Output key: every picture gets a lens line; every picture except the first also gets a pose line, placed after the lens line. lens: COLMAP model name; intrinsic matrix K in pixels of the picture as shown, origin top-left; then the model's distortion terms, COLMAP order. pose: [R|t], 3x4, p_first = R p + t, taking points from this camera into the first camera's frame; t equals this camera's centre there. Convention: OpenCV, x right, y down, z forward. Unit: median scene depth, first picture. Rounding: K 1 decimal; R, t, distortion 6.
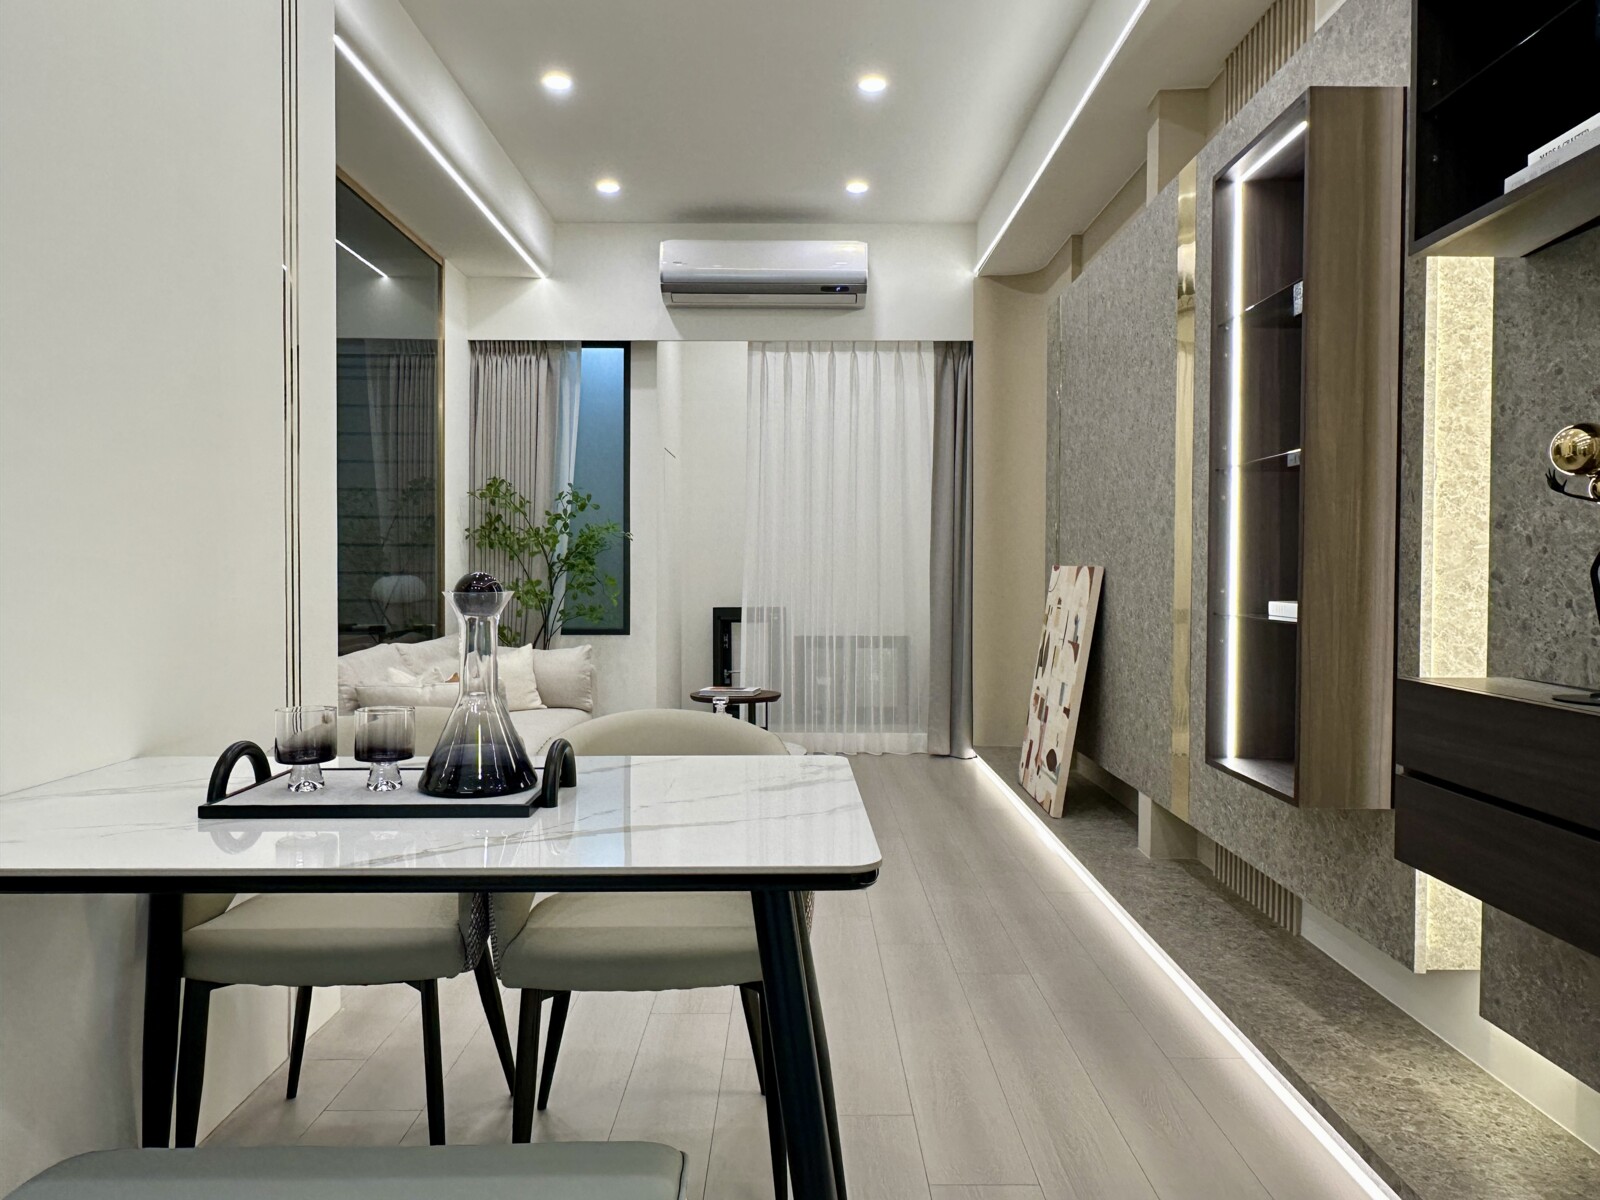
lens RADIAL K [[1087.4, 0, 800.0], [0, 1087.4, 600.0], [0, 0, 1]] dist [-0.008434, 0.005880]
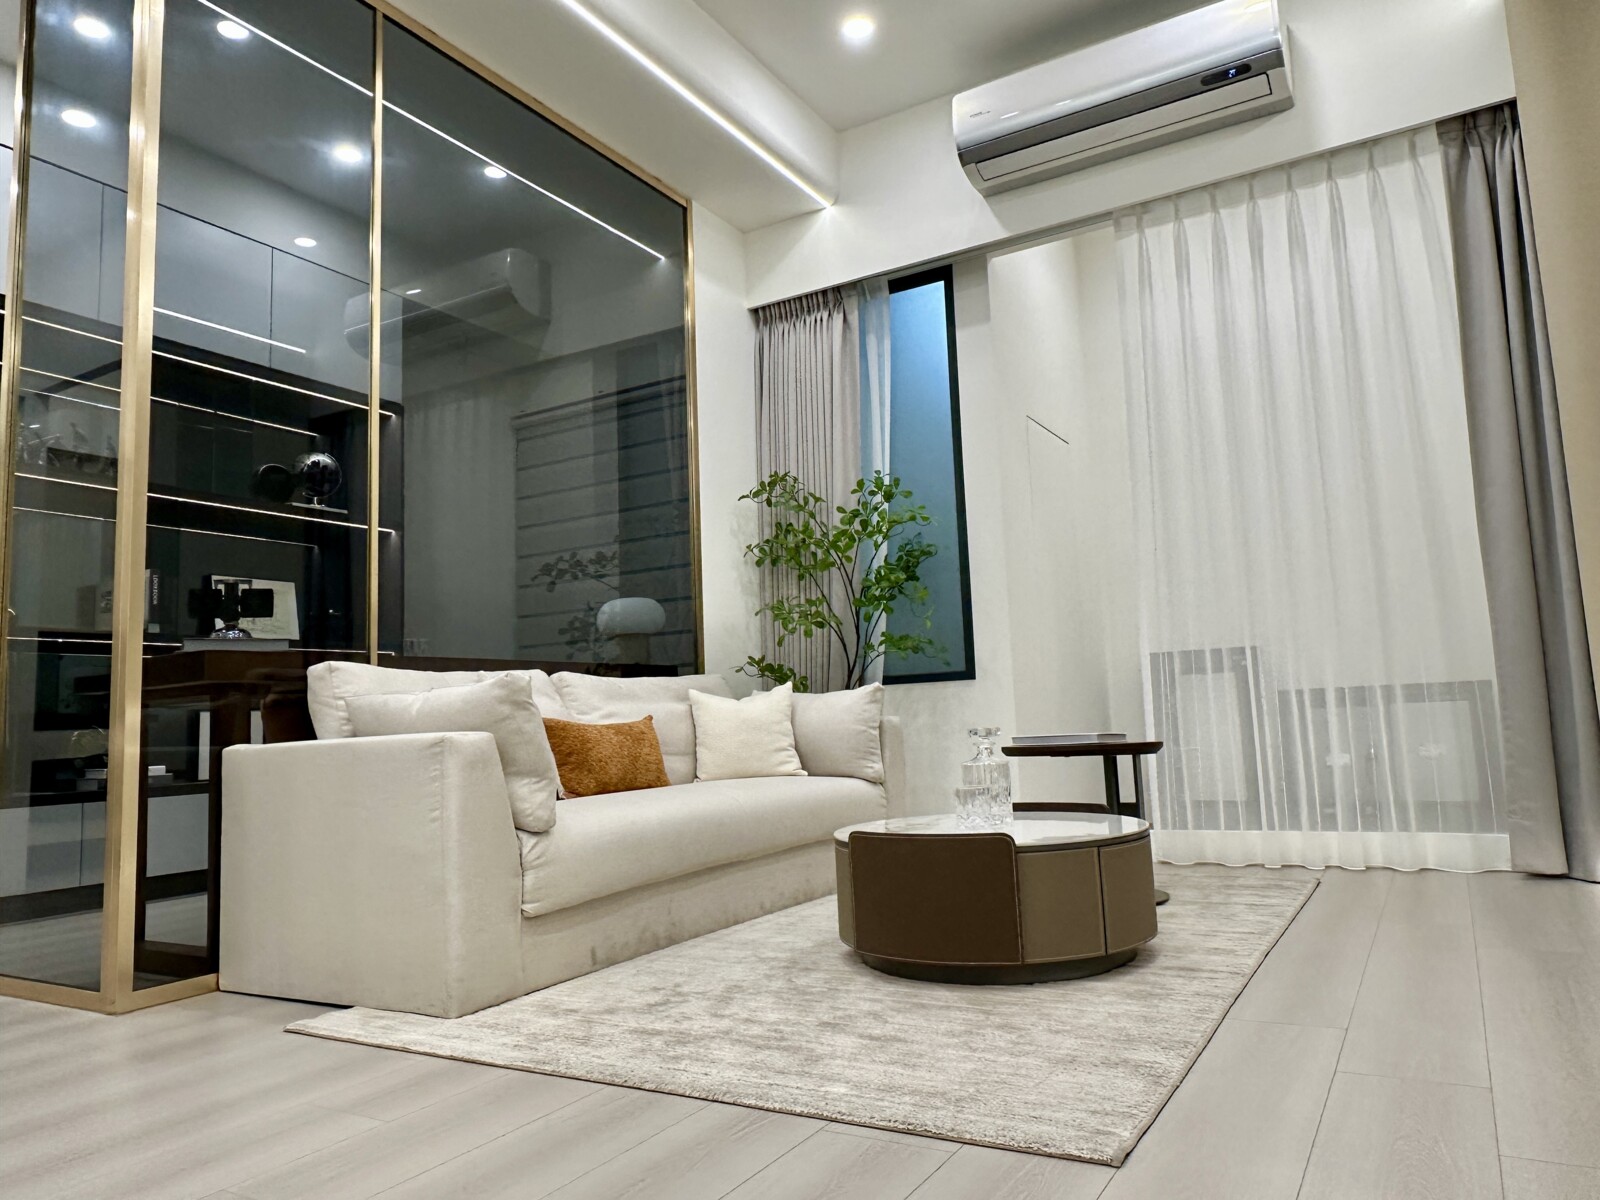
lens RADIAL K [[1087.4, 0, 800.0], [0, 1087.4, 600.0], [0, 0, 1]] dist [-0.008434, 0.005880]
pose [[0.857539, -0.095610, -0.505455, 0.100988], [0.027512, 0.989694, -0.140530, 0.078289], [0.513682, 0.106604, 0.851332, 0.374239]]
